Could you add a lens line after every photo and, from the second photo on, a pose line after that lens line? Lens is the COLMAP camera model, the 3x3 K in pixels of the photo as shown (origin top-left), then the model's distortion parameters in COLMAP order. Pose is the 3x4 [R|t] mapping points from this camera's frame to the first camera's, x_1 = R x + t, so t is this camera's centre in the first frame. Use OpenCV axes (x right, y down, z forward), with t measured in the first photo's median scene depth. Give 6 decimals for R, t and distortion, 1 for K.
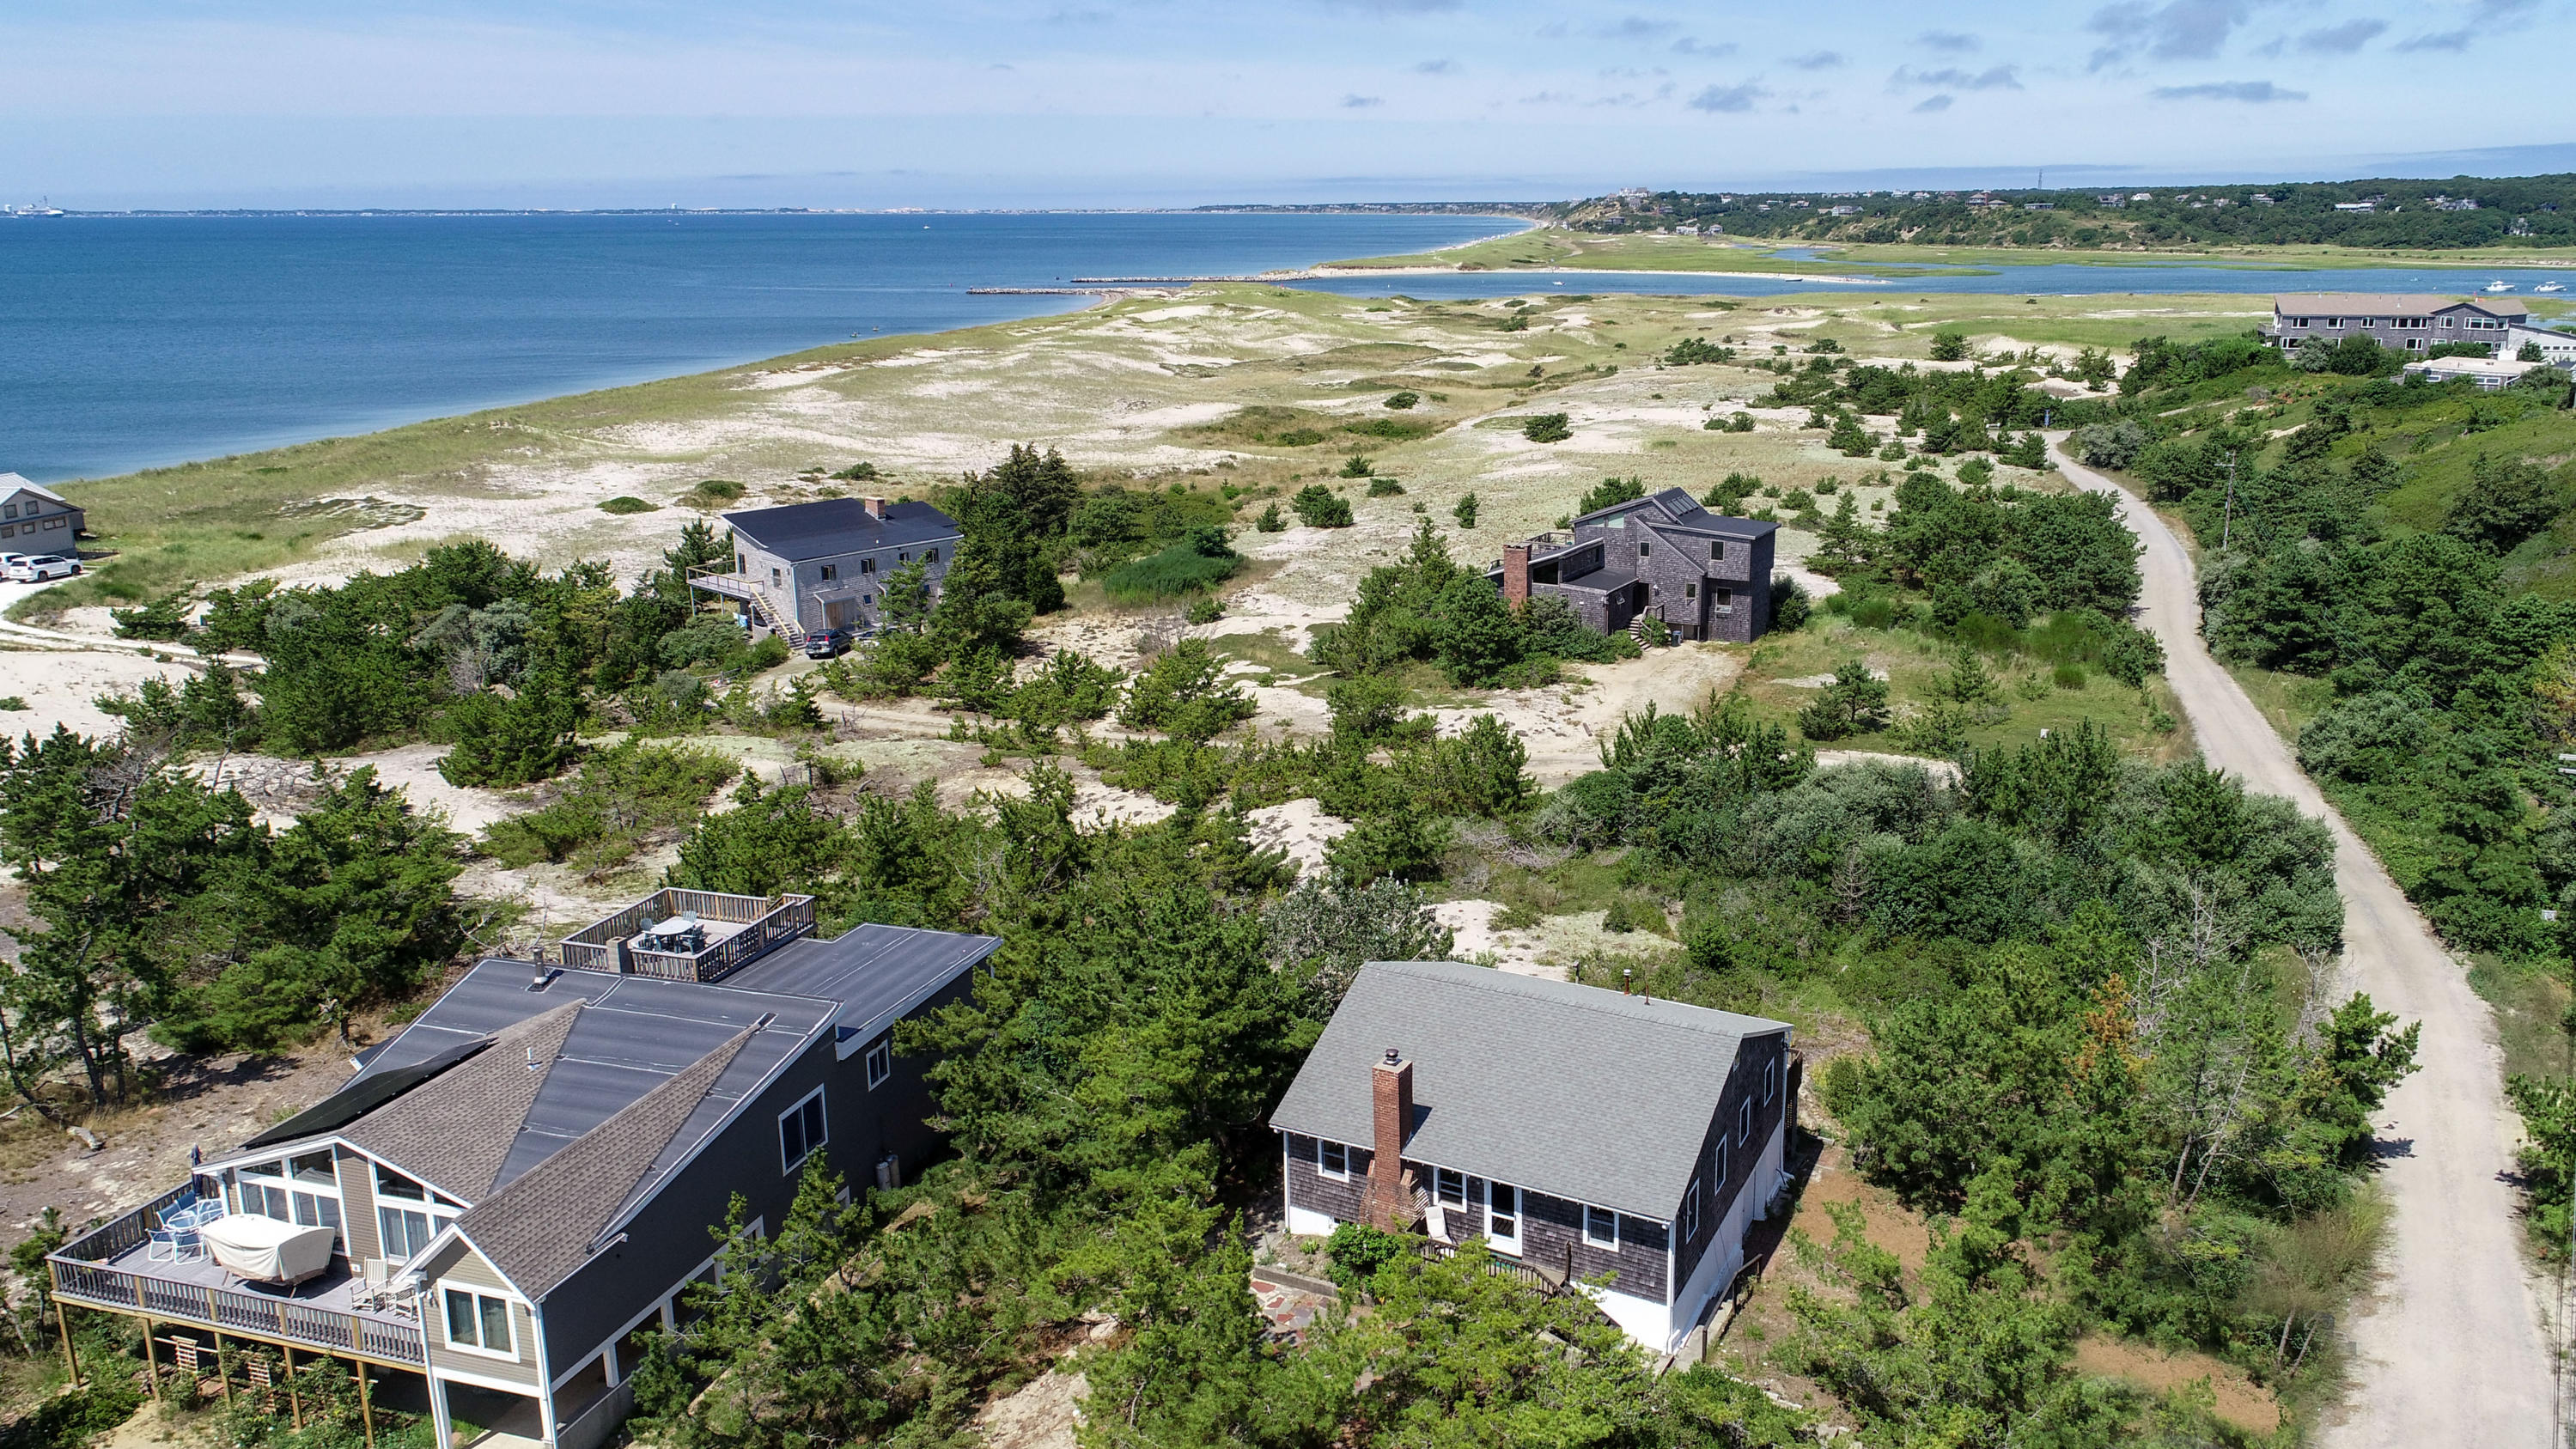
lens RADIAL K [[1864.0, 0, 1459.5], [0, 1864.0, 656.5], [0, 0, 1]] dist [0.007748, 0.002360]
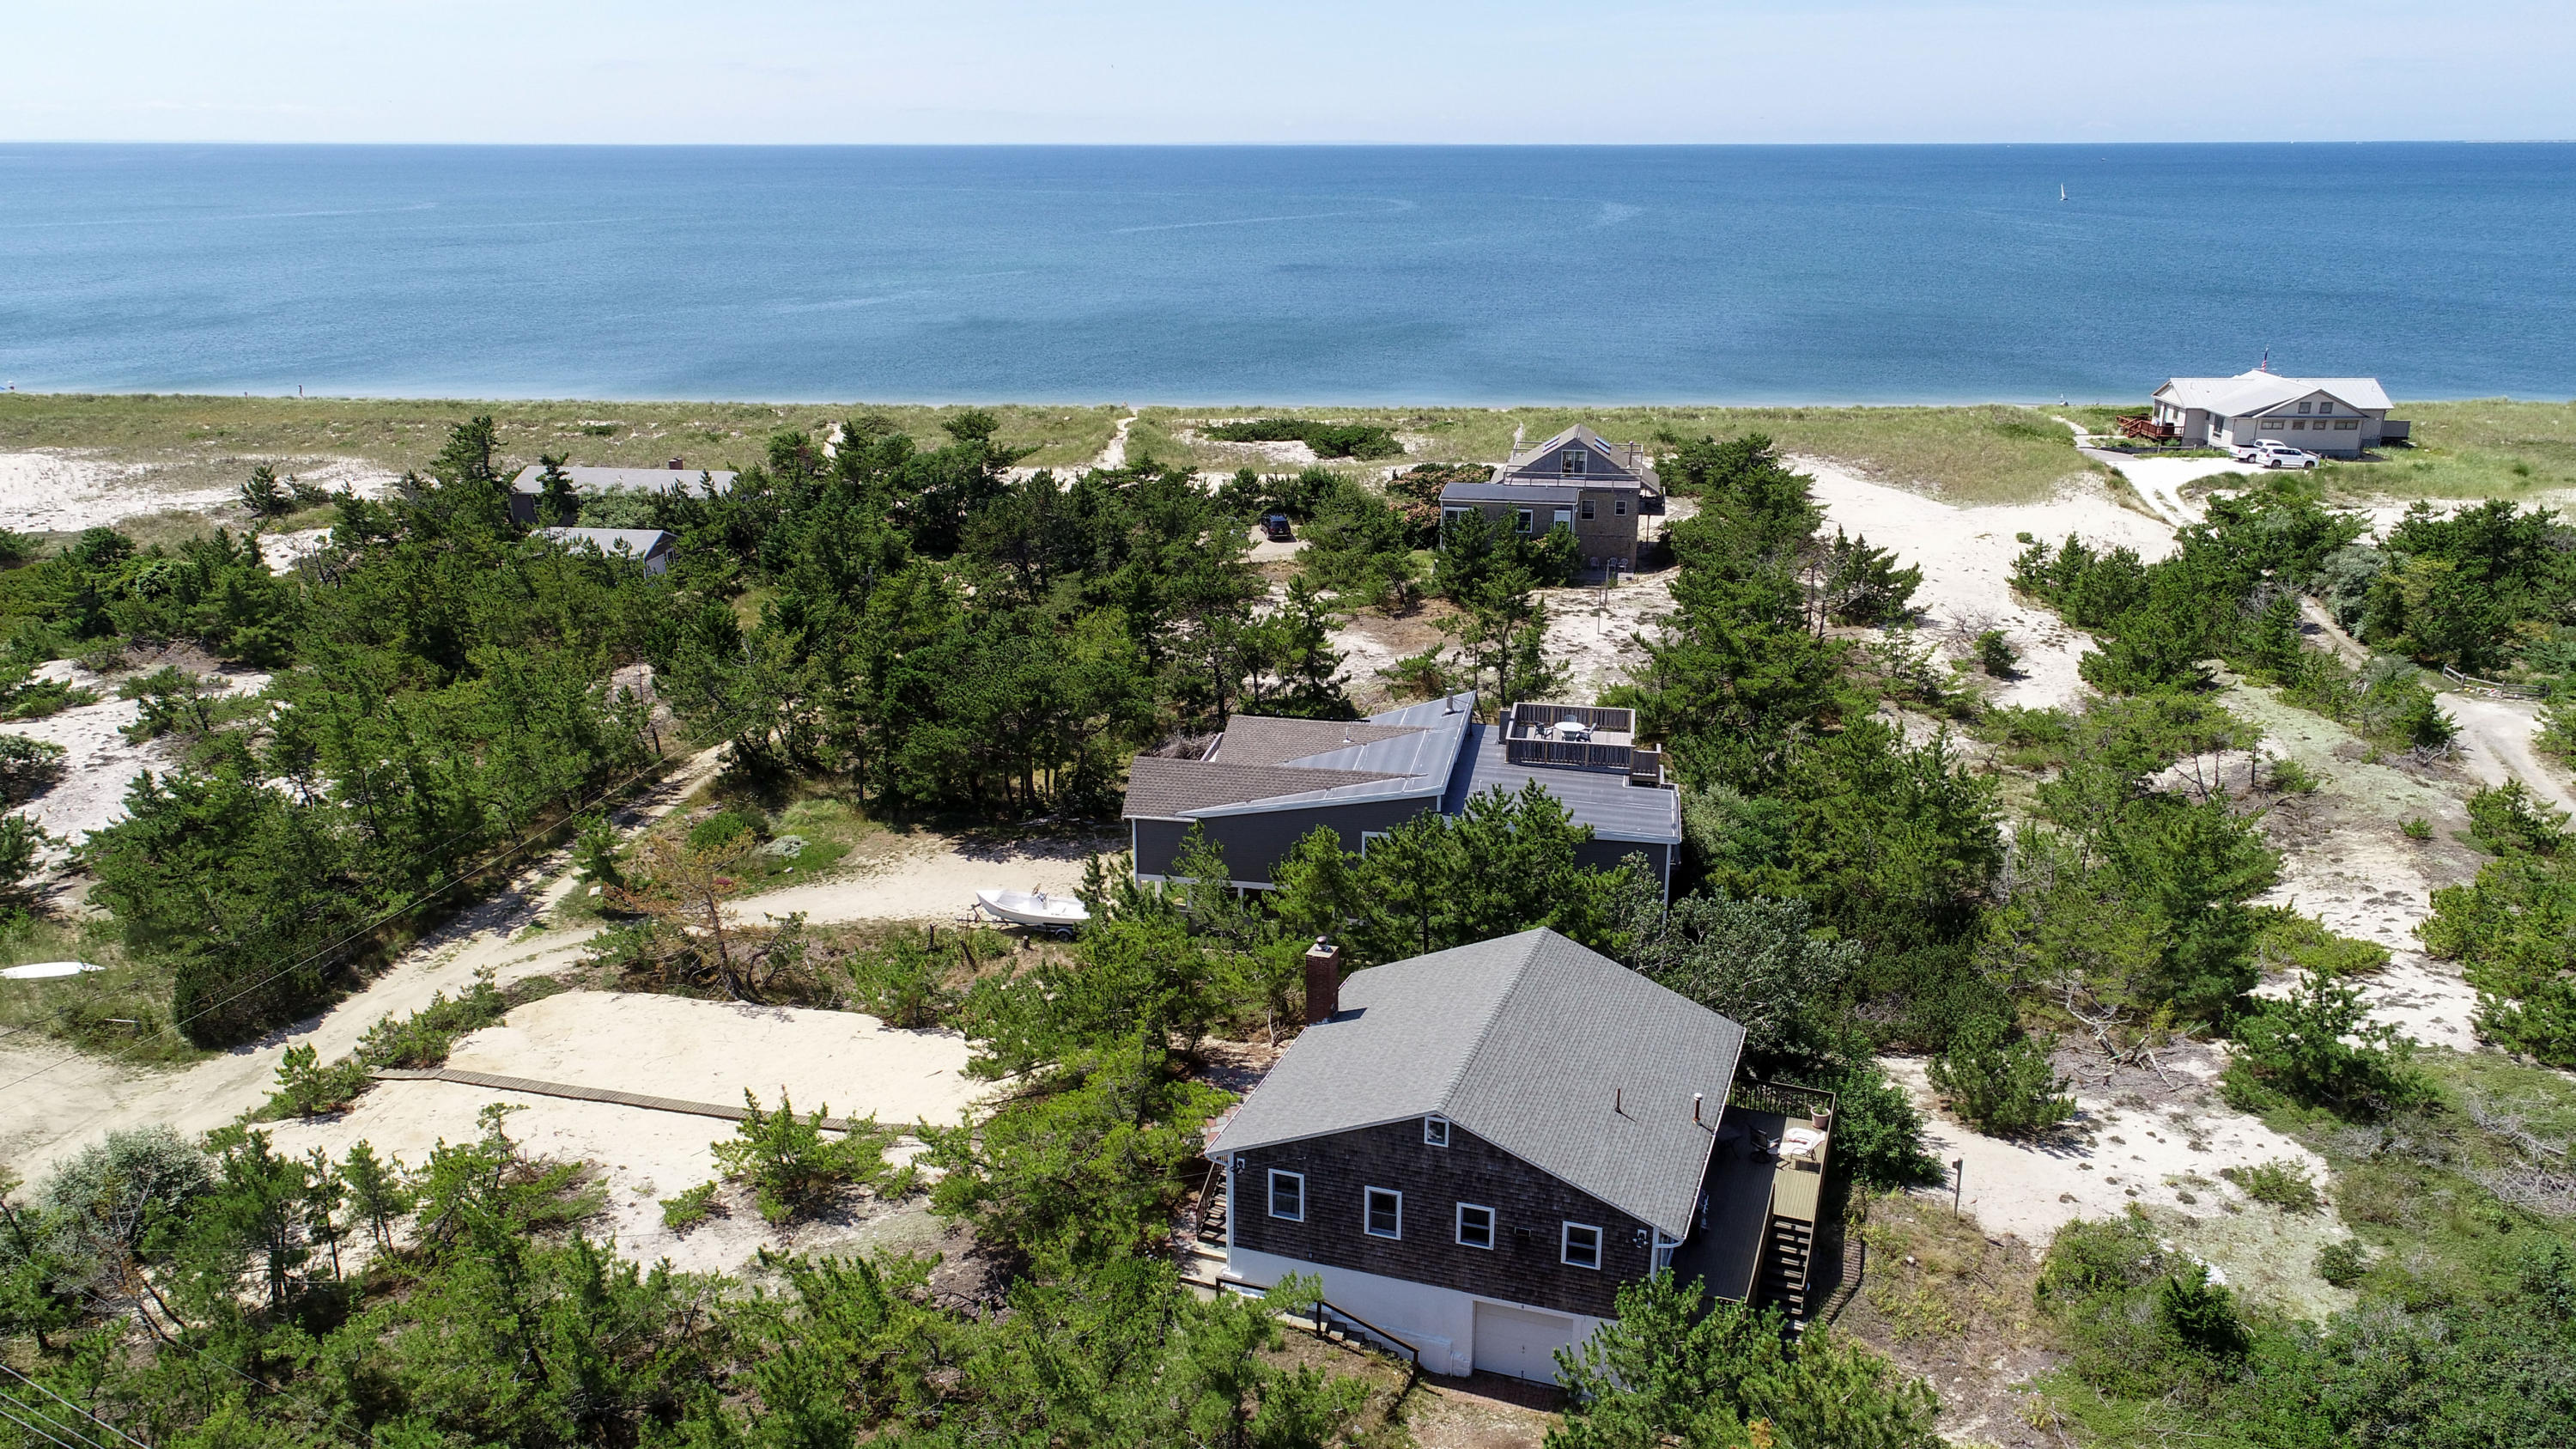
lens RADIAL K [[1823.2, 0, 1288.0], [0, 1823.2, 724.5], [0, 0, 1]] dist [0.008314, 0.001396]
pose [[0.086851, 0.306739, -0.947823, 0.341538], [-0.231645, 0.931558, 0.280249, -0.073660], [0.968916, 0.195219, 0.151961, 0.283843]]
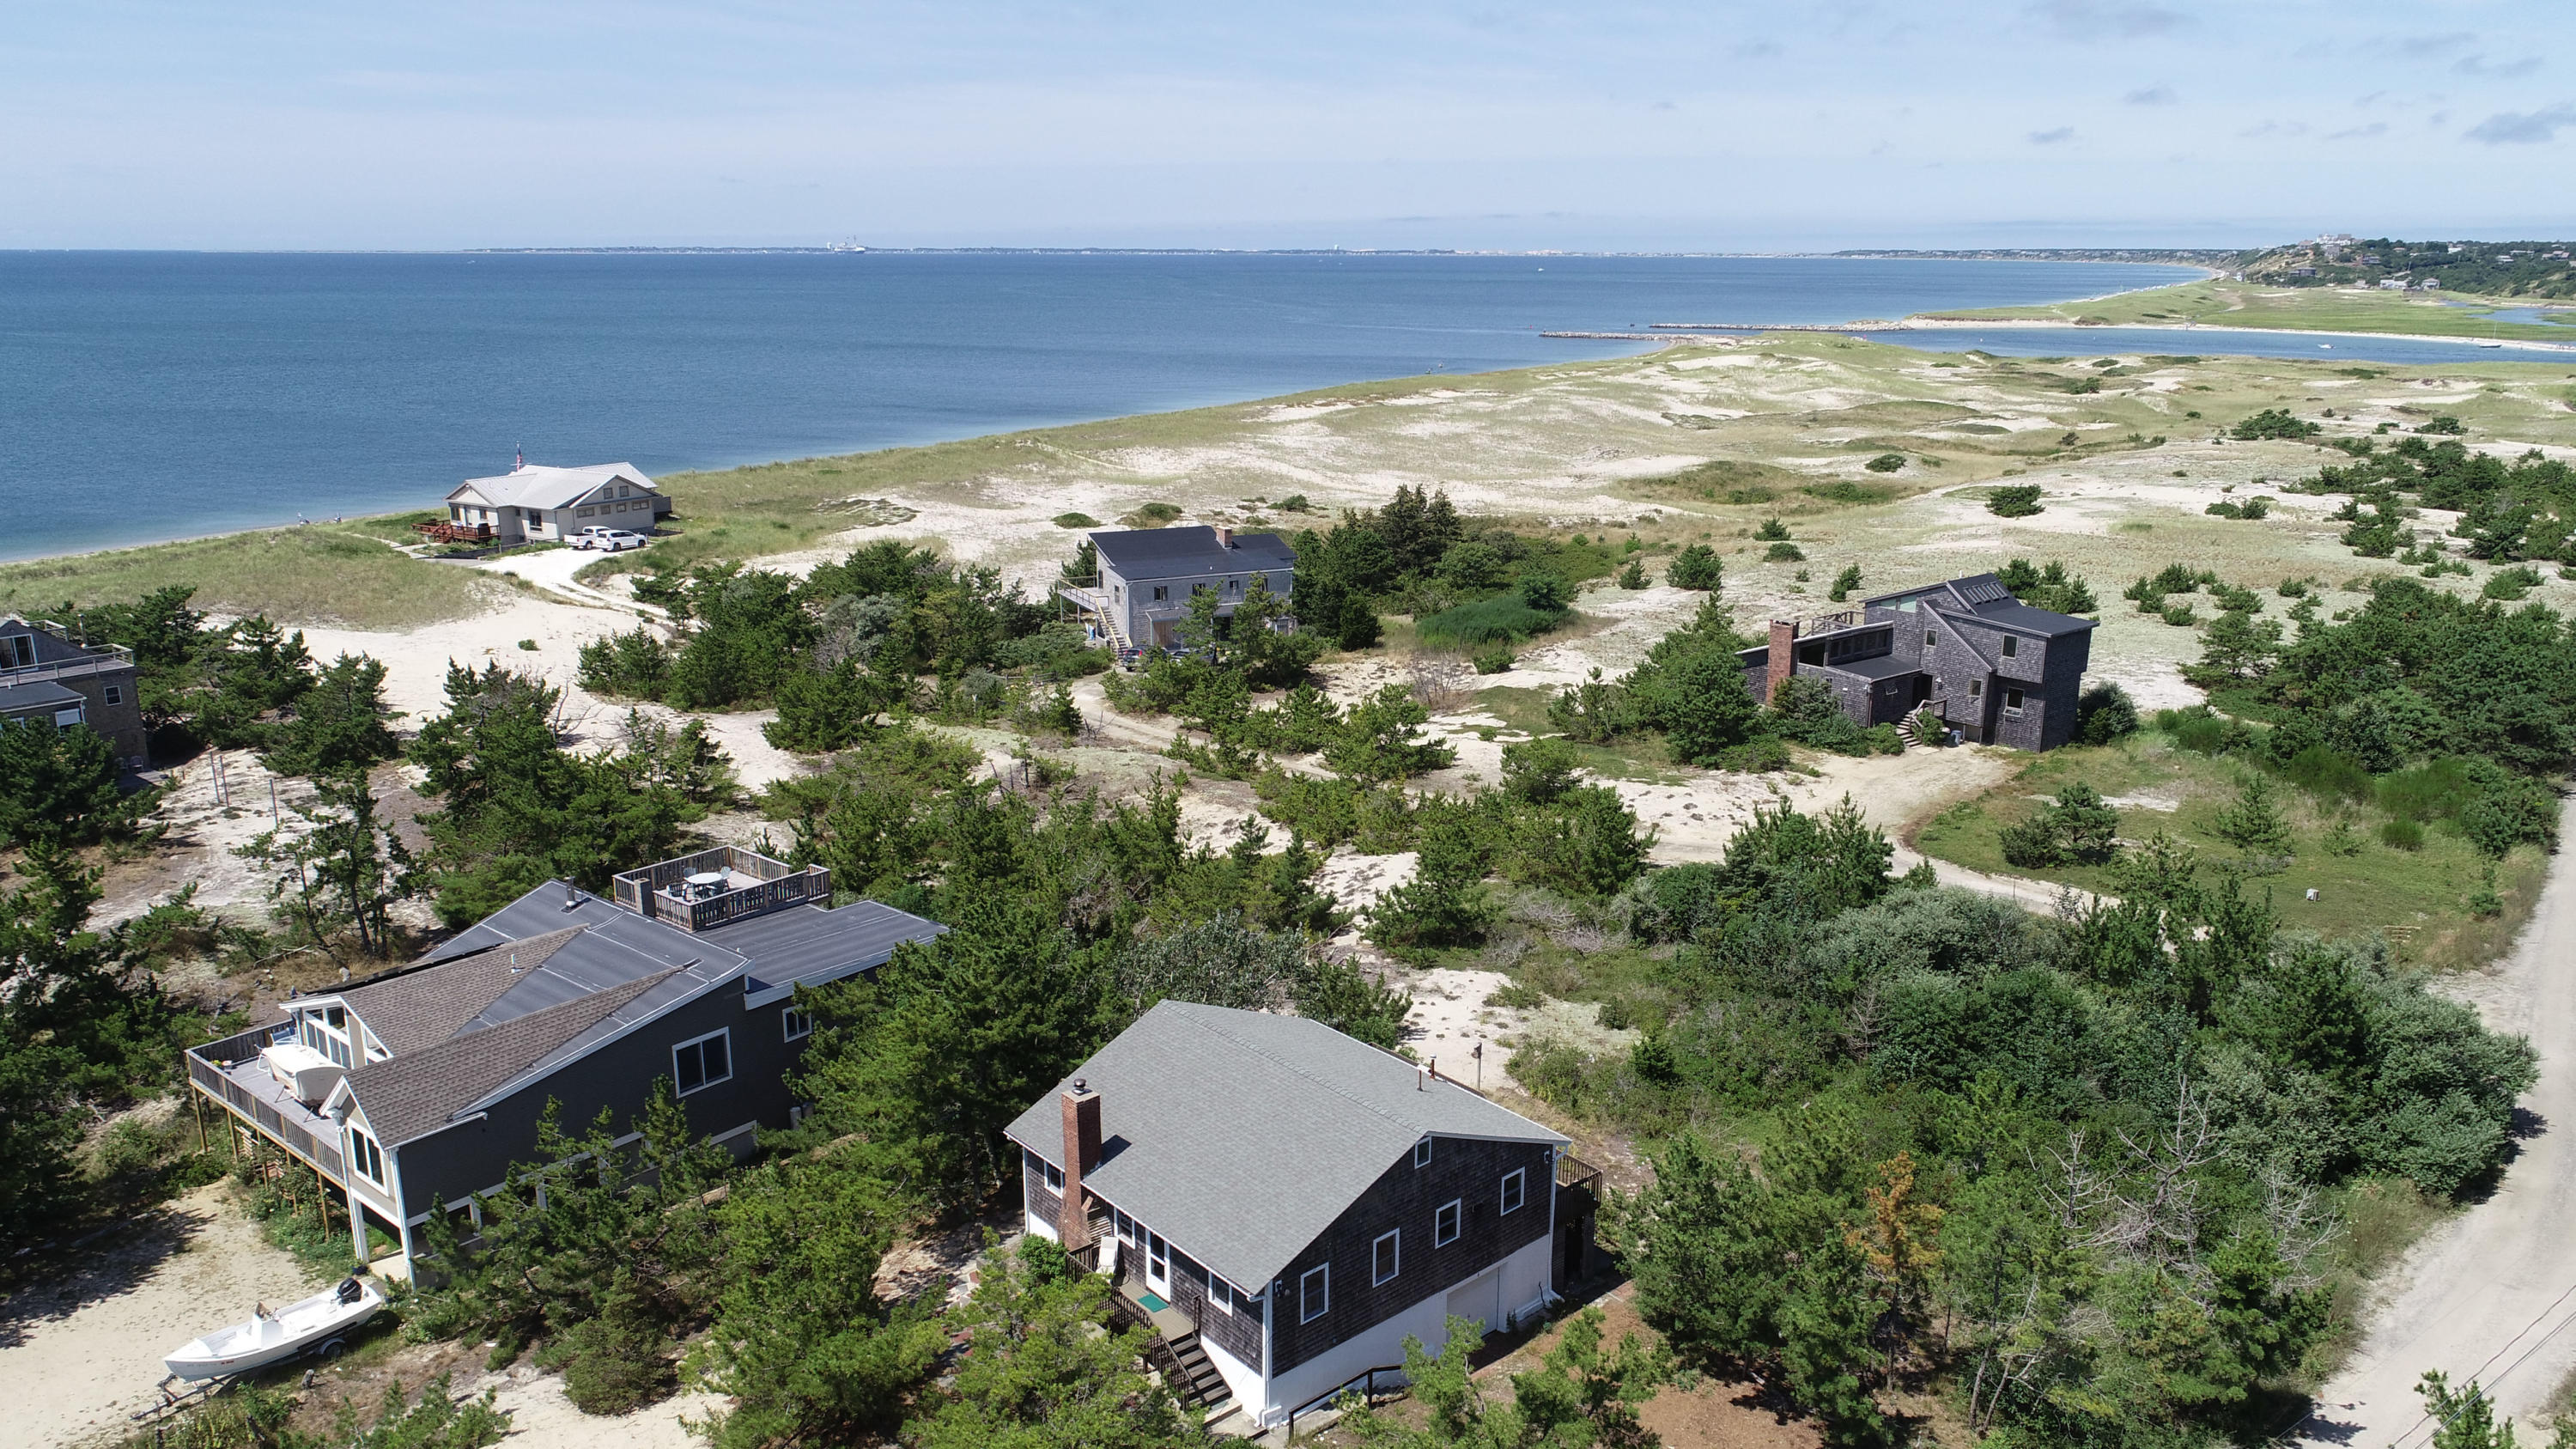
lens RADIAL K [[1873.4, 0, 1300.4], [0, 1873.4, 763.2], [0, 0, 1]] dist [0.003115, -0.004103]
pose [[0.916513, 0.114046, -0.383403, 0.164019], [-0.102272, 0.993447, 0.051029, -0.010923], [0.386710, -0.007558, 0.922170, 0.030363]]
